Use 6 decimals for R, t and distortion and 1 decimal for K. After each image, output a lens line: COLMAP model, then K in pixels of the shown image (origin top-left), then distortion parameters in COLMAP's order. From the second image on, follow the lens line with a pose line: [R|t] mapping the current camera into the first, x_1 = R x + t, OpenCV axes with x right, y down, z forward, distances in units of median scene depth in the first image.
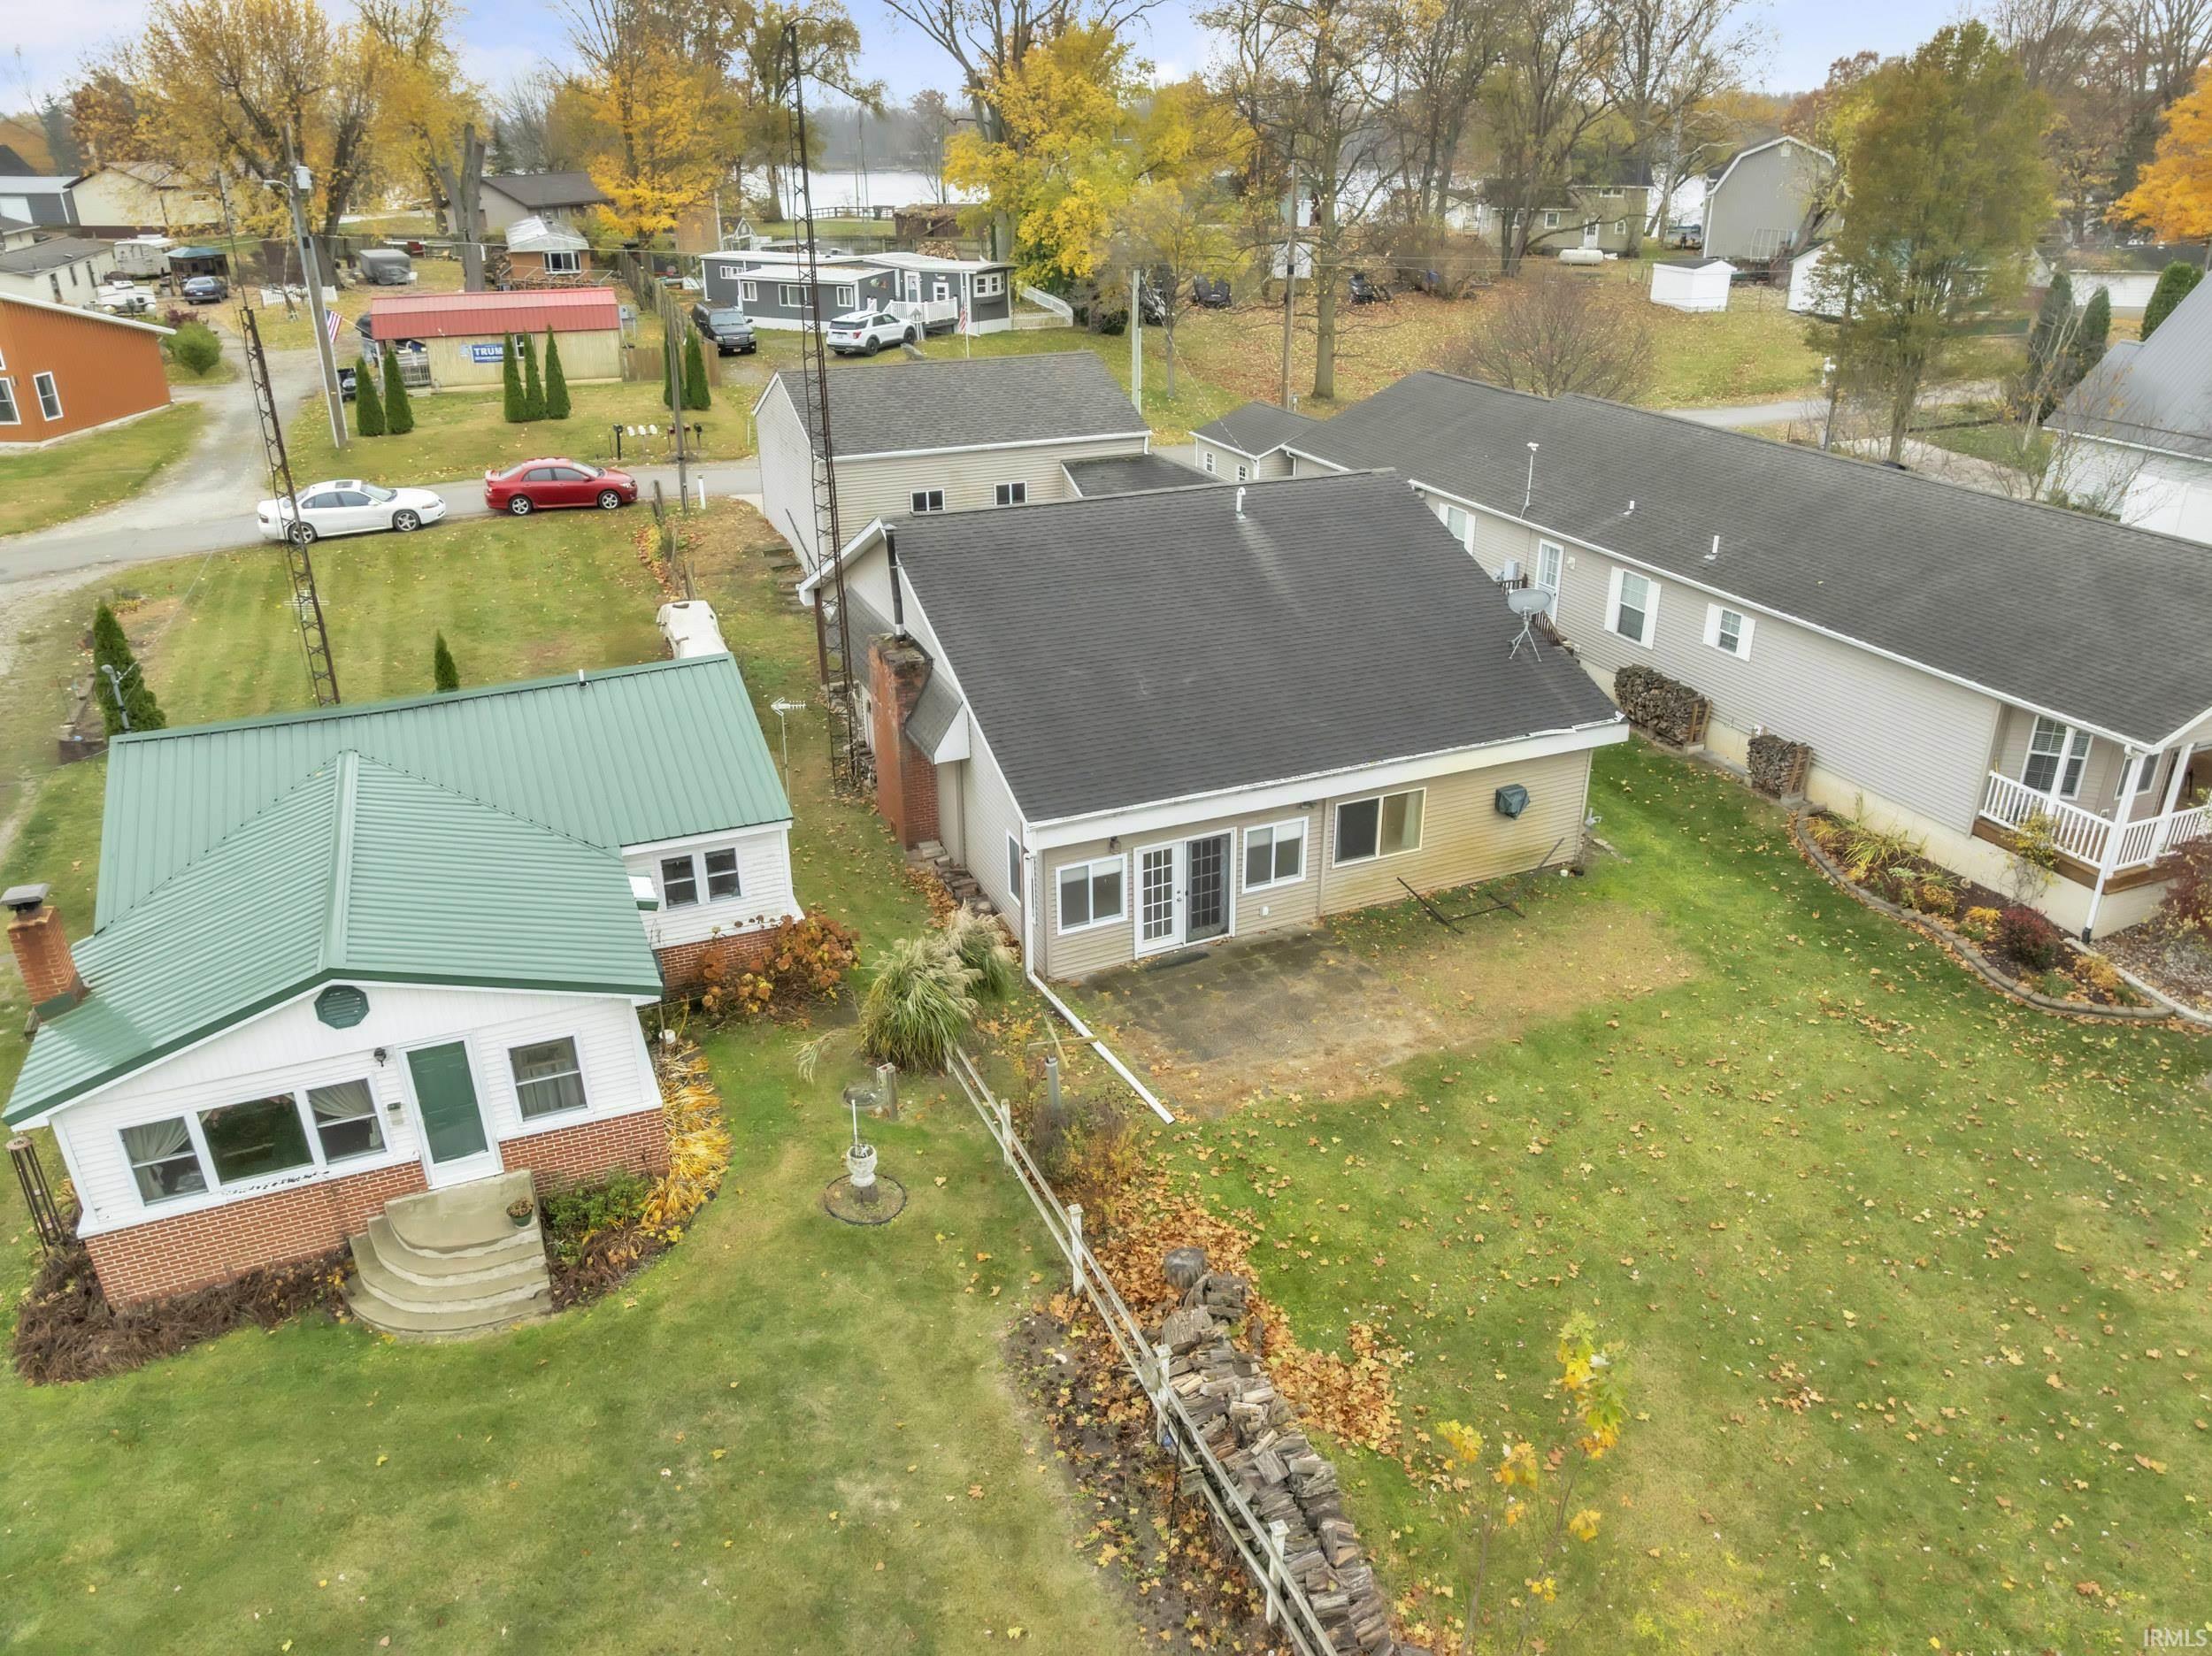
lens RADIAL K [[1570.1, 0, 1106.0], [0, 1570.1, 828.0], [0, 0, 1]] dist [-0.032526, -0.005054]
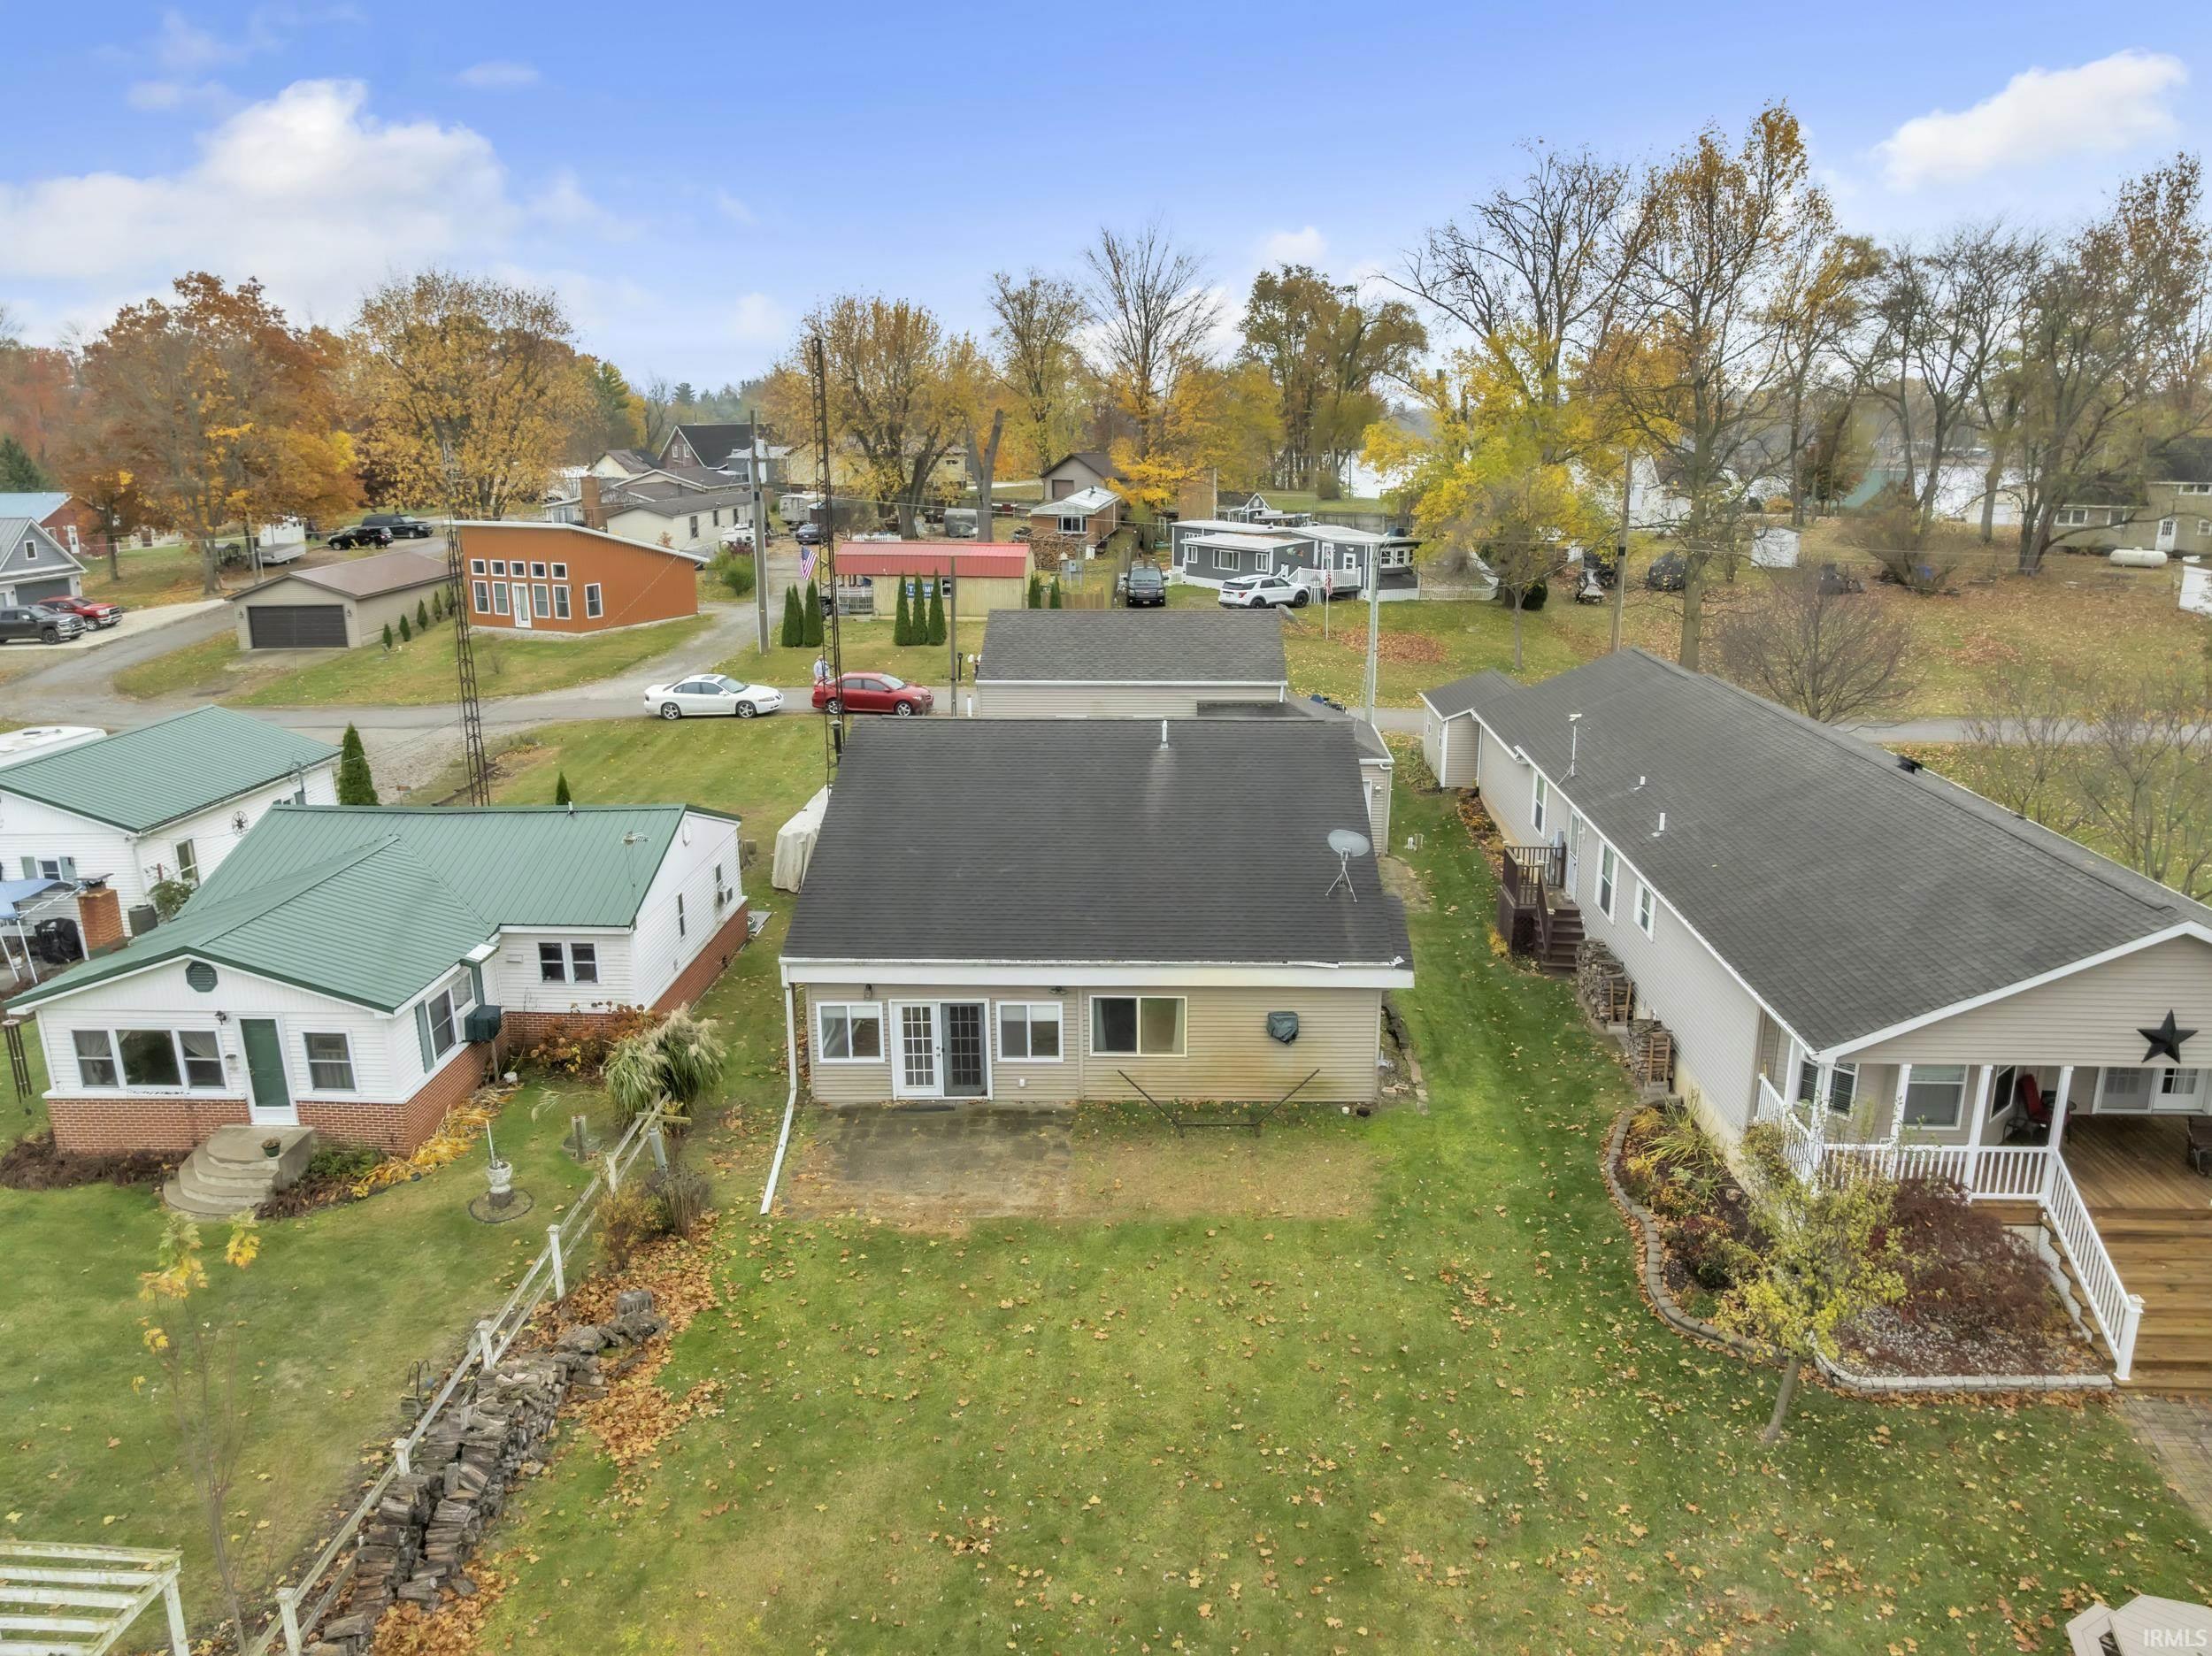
lens RADIAL K [[1570.1, 0, 1106.0], [0, 1570.1, 828.0], [0, 0, 1]] dist [-0.032526, -0.005054]
pose [[0.900073, 0.109915, -0.421648, 0.620180], [-0.178371, 0.975813, -0.126387, 0.006987], [0.397557, 0.188967, 0.897908, -0.004148]]
